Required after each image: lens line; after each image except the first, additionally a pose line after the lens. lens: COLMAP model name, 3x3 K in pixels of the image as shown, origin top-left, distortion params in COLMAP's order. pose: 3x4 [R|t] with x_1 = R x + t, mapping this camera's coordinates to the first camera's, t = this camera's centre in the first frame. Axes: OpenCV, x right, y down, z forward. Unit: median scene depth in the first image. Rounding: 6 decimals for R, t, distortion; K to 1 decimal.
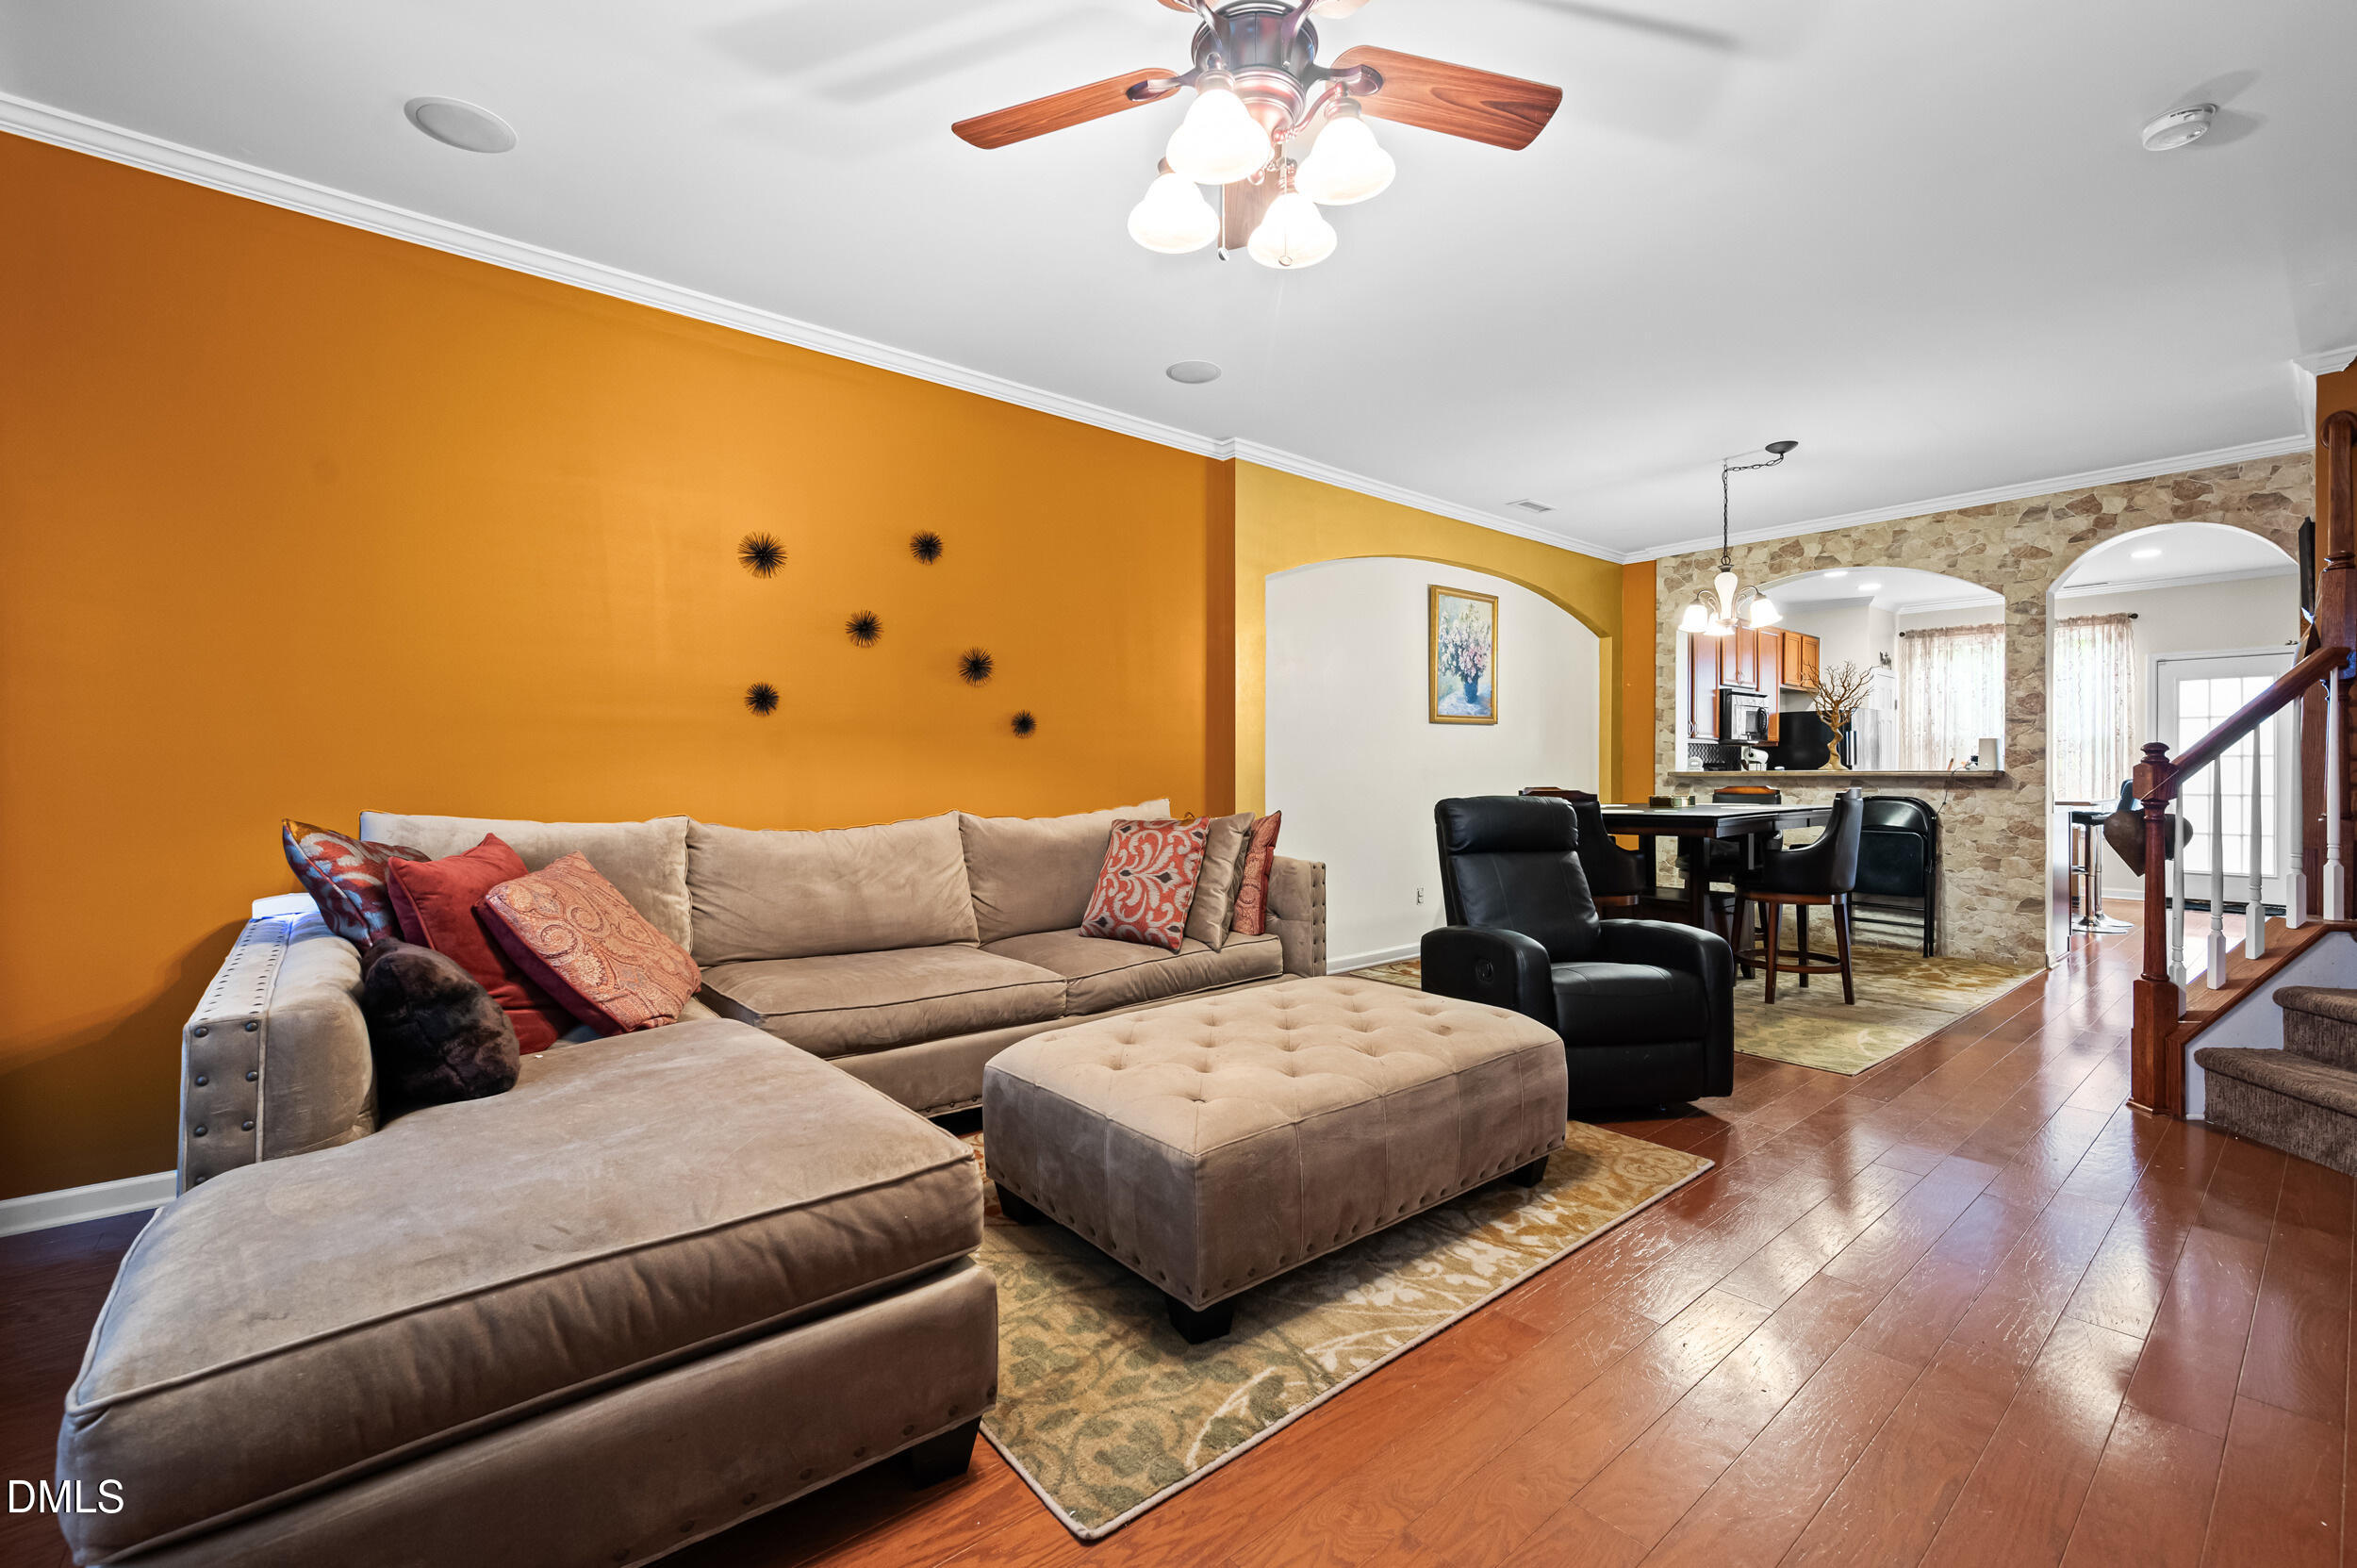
lens RADIAL K [[1021.5, 0, 1177.8], [0, 1021.5, 769.3], [0, 0, 1]] dist [0.002387, -0.003701]
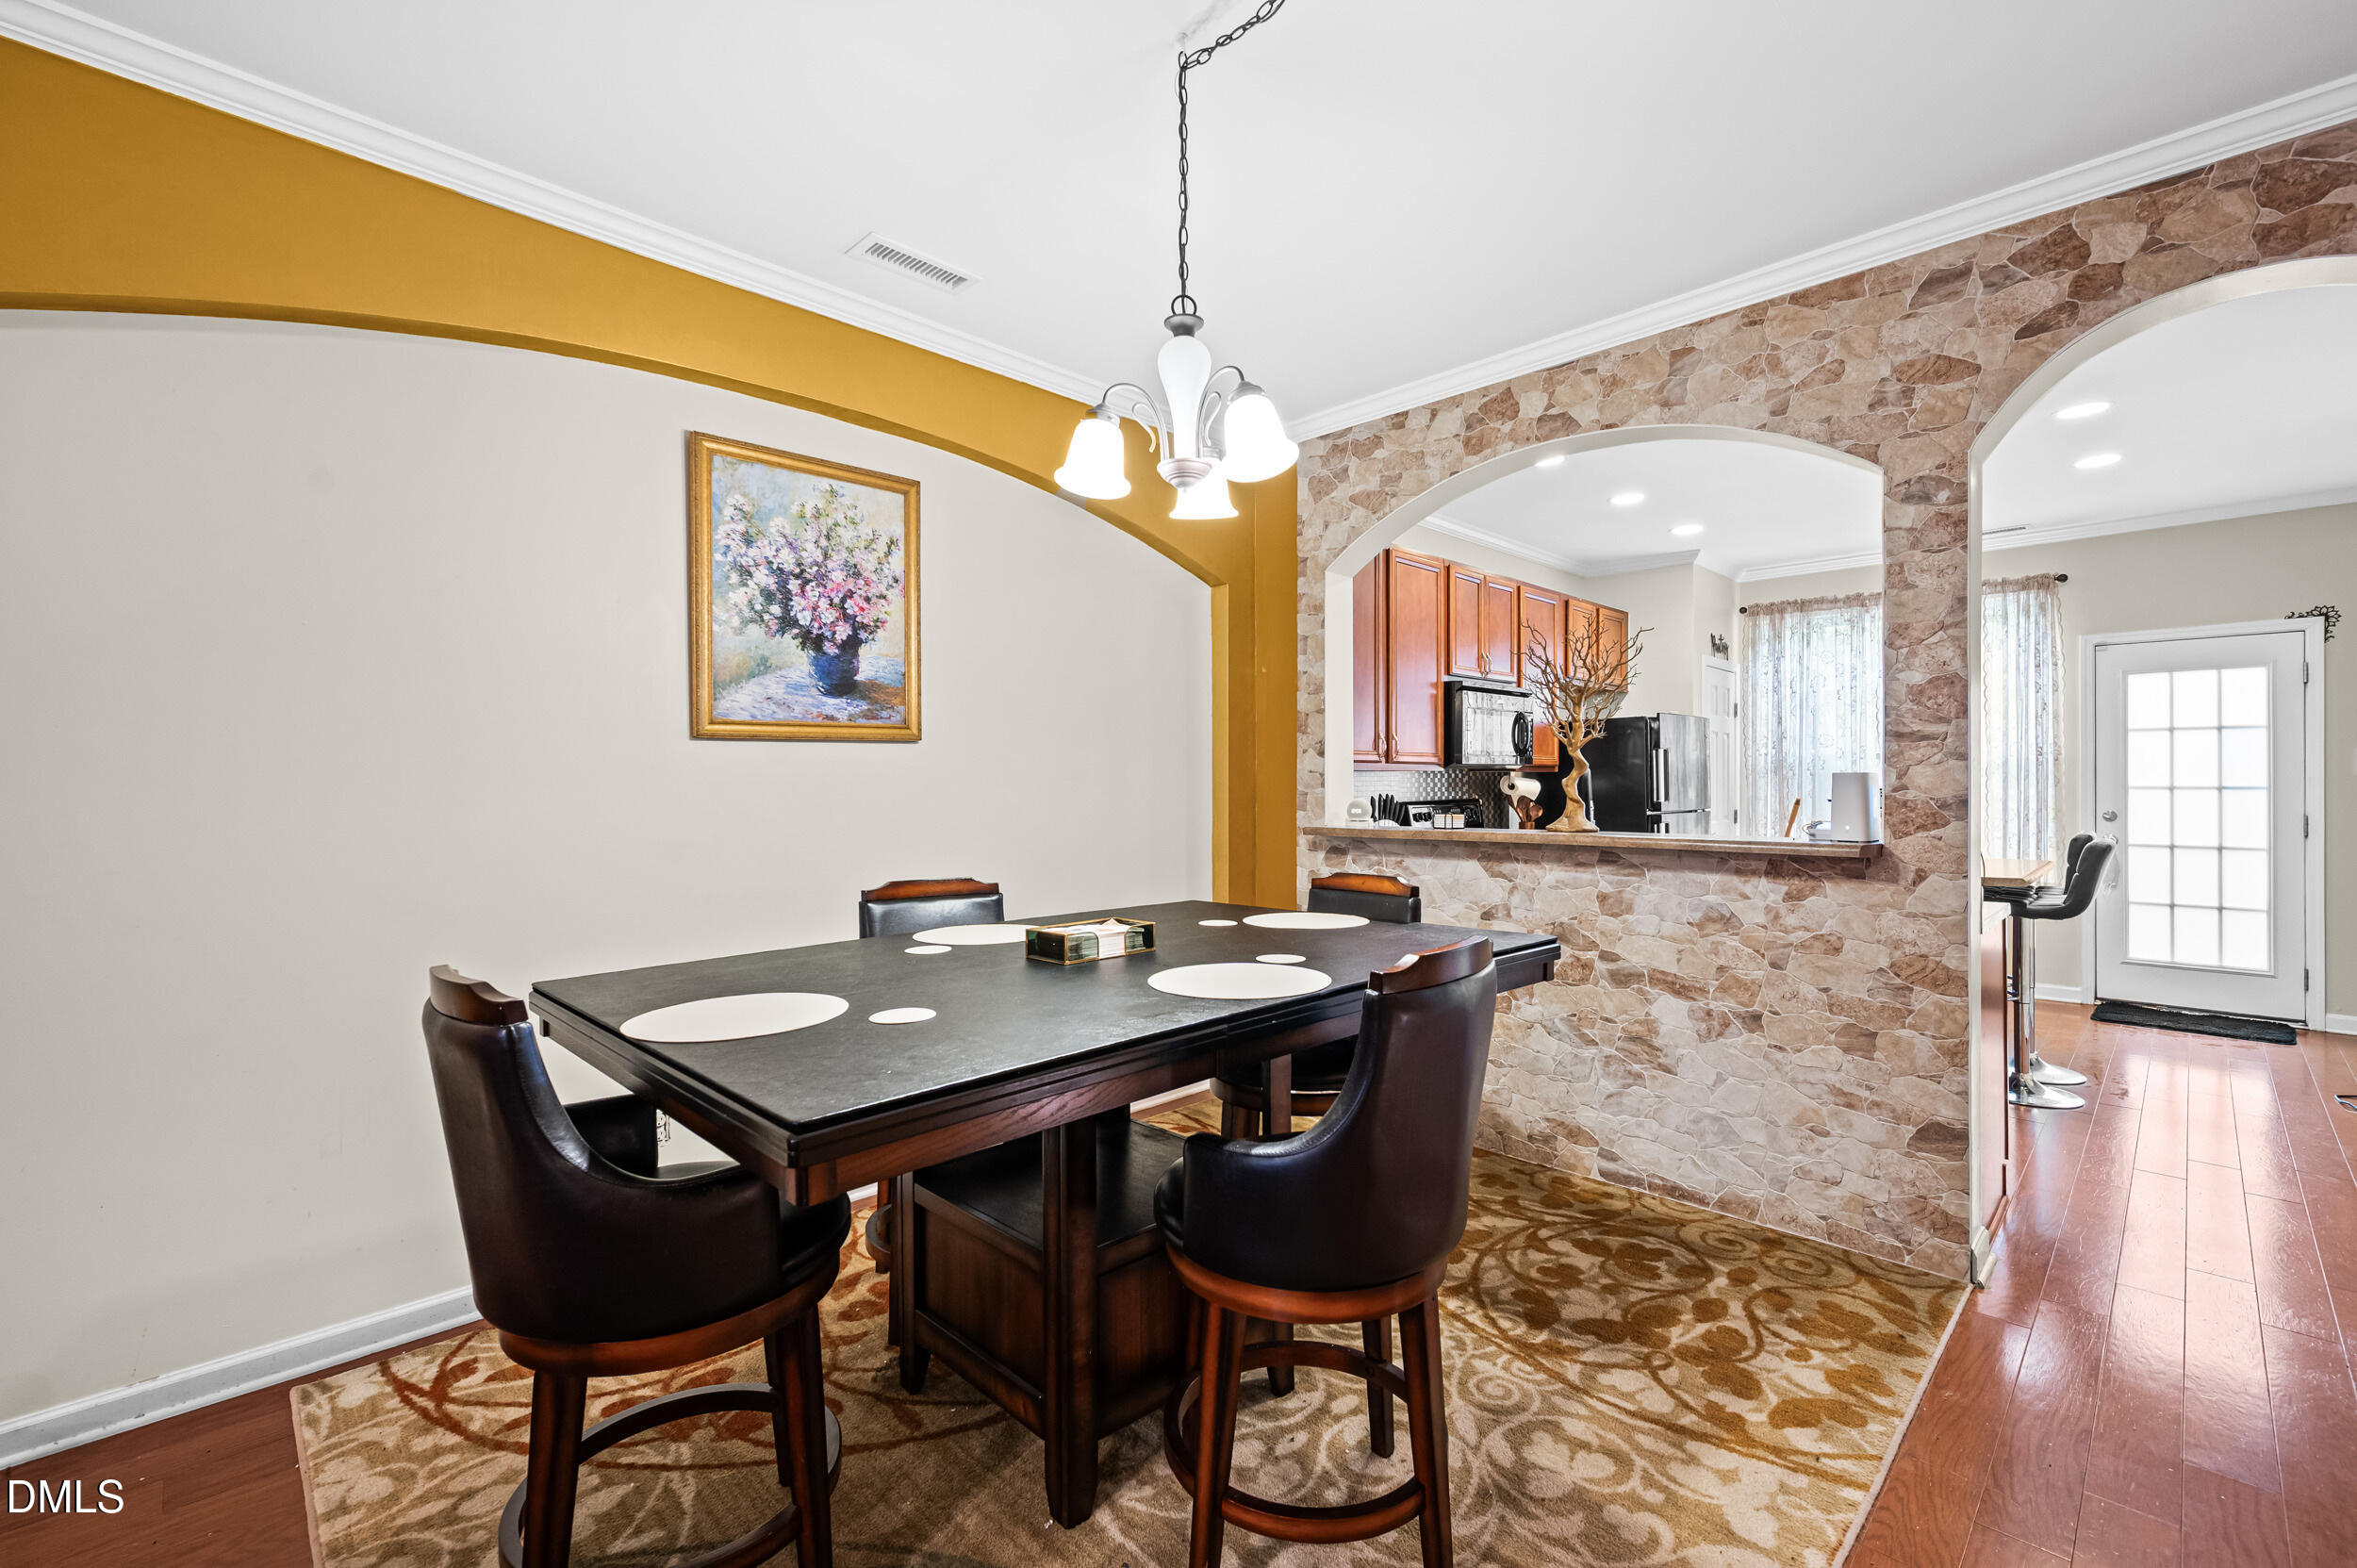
lens RADIAL K [[1041.4, 0, 1178.6], [0, 1041.4, 778.3], [0, 0, 1]] dist [-0.001341, -0.000401]
pose [[0.996170, -0.002157, 0.087405, 0.417132], [0.002366, 0.999995, -0.002293, -0.025805], [-0.087400, 0.002491, 0.996170, 0.517353]]
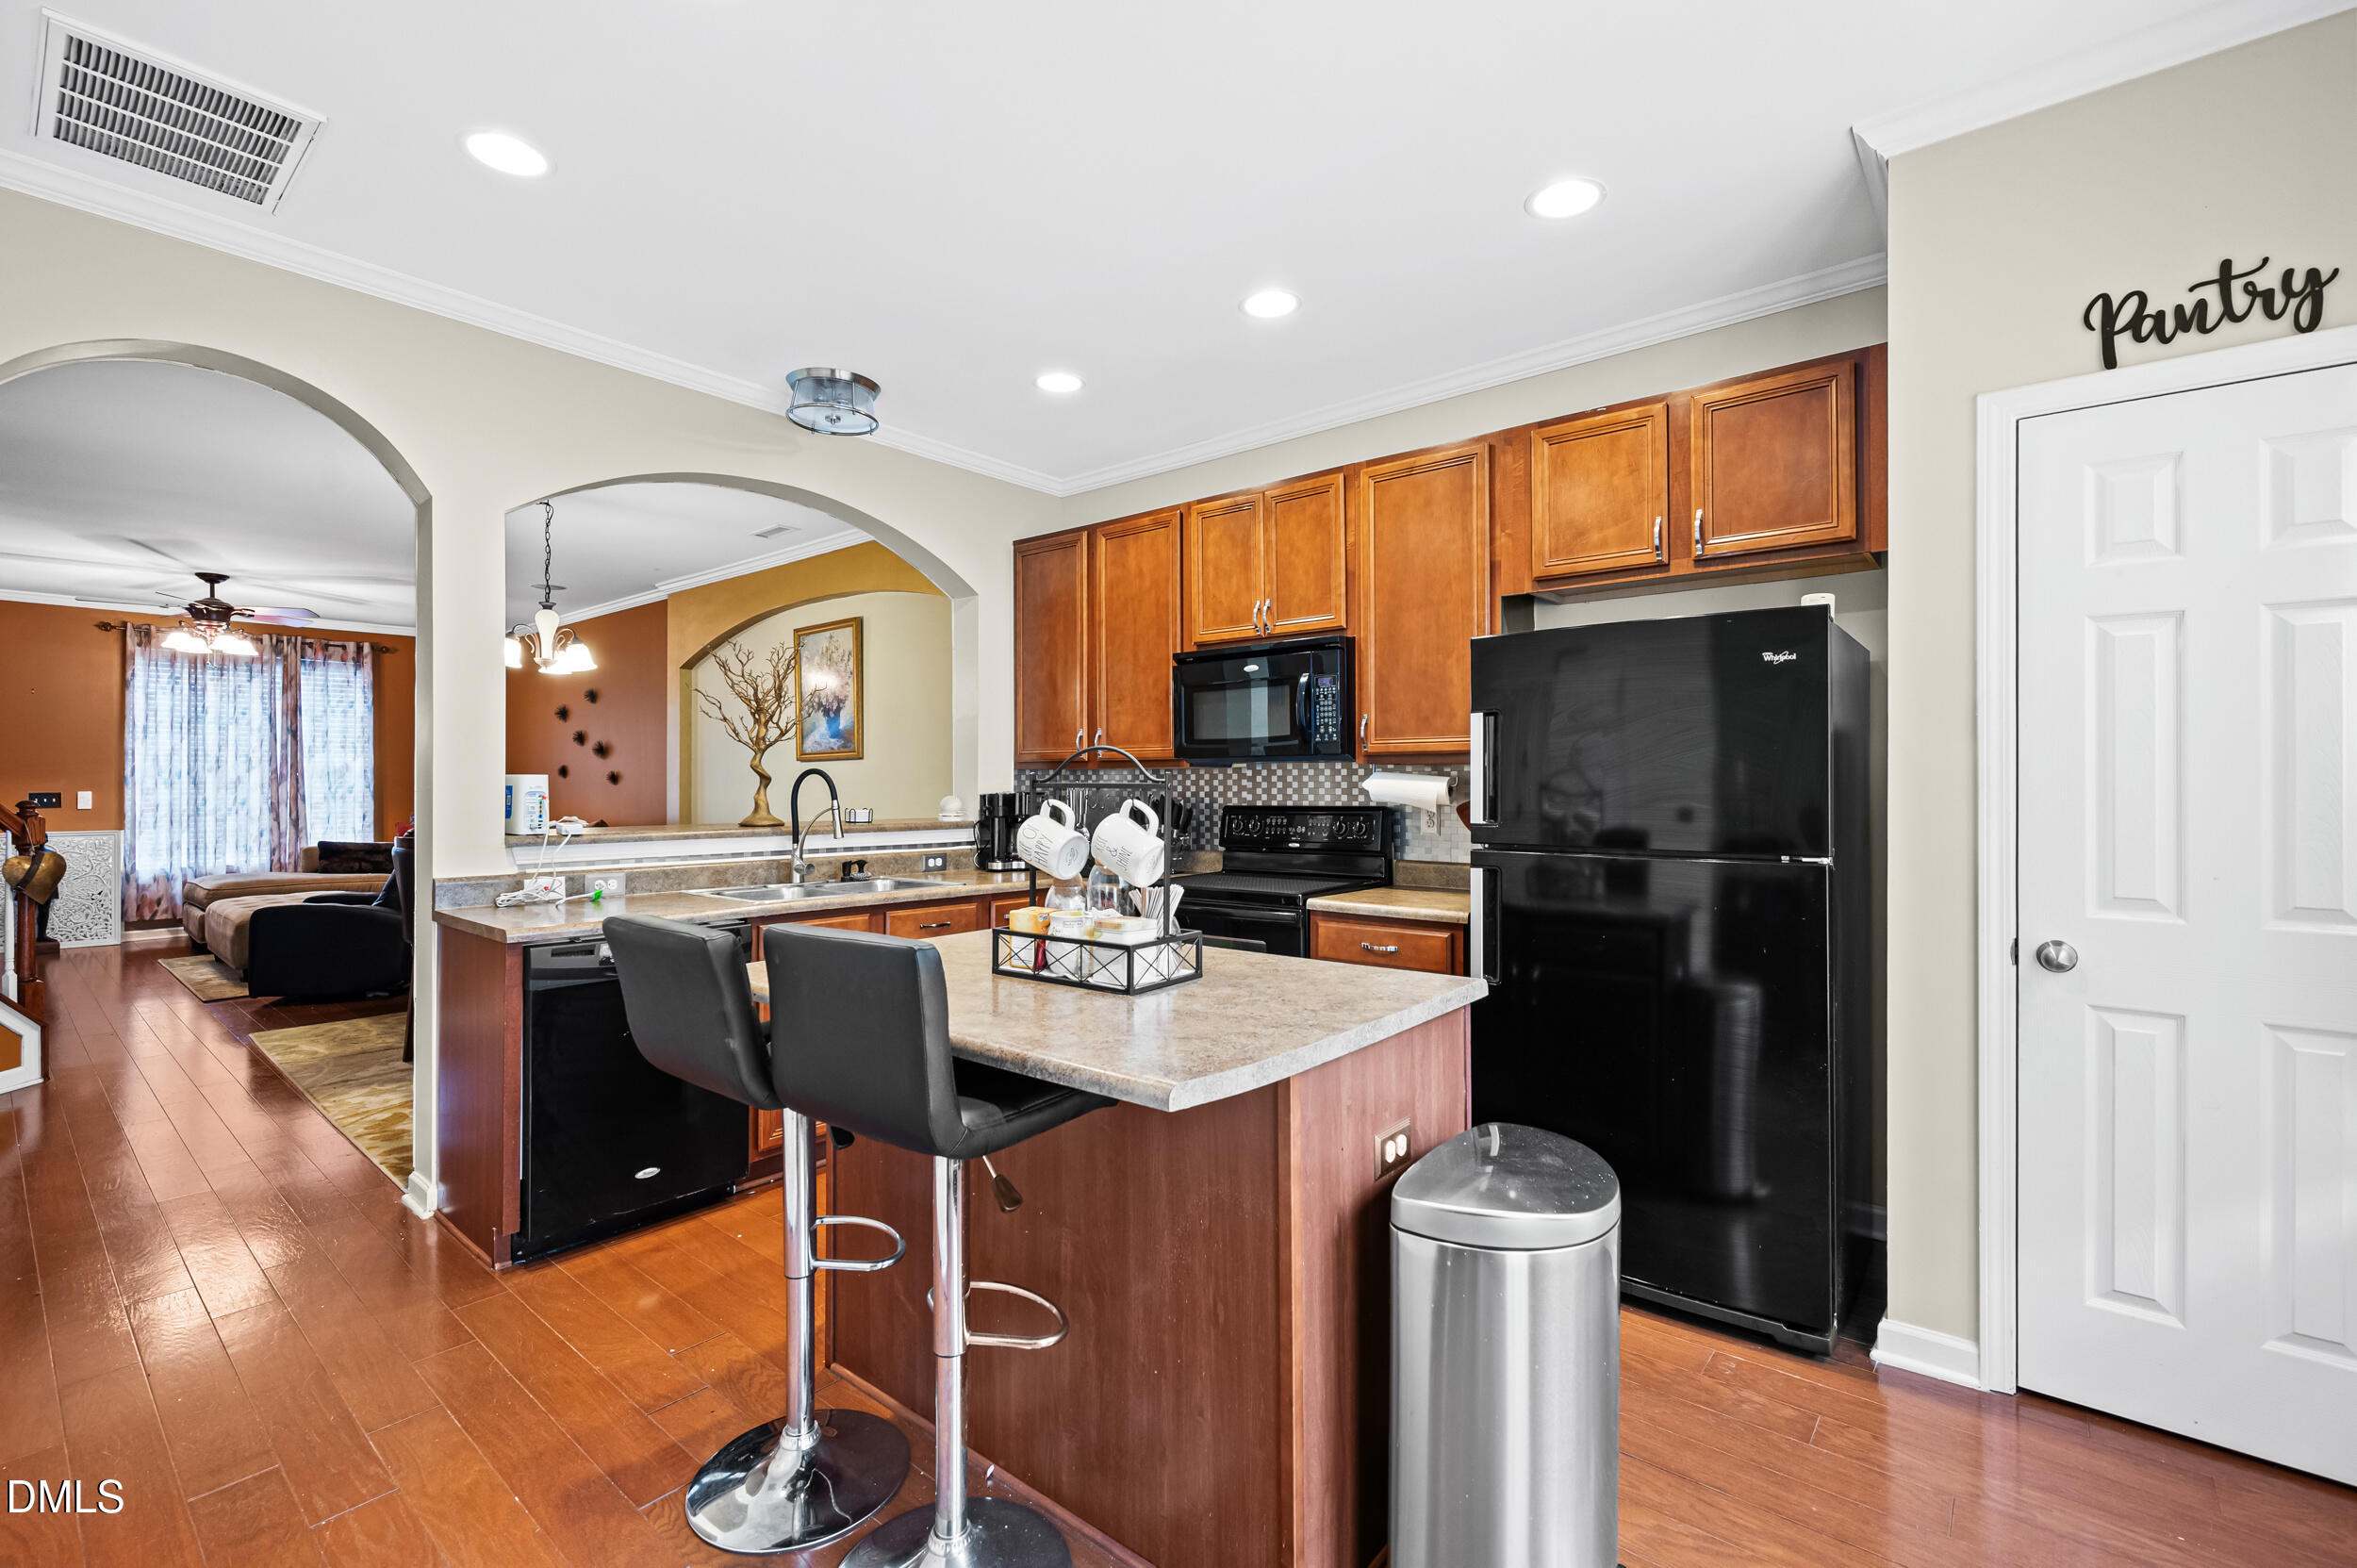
lens RADIAL K [[1041.4, 0, 1178.6], [0, 1041.4, 778.3], [0, 0, 1]] dist [-0.001341, -0.000401]
pose [[0.157903, -0.003141, -0.987450, 1.350262], [0.000783, 0.999995, -0.003055, -0.023993], [0.987454, -0.000291, 0.157904, 1.203640]]
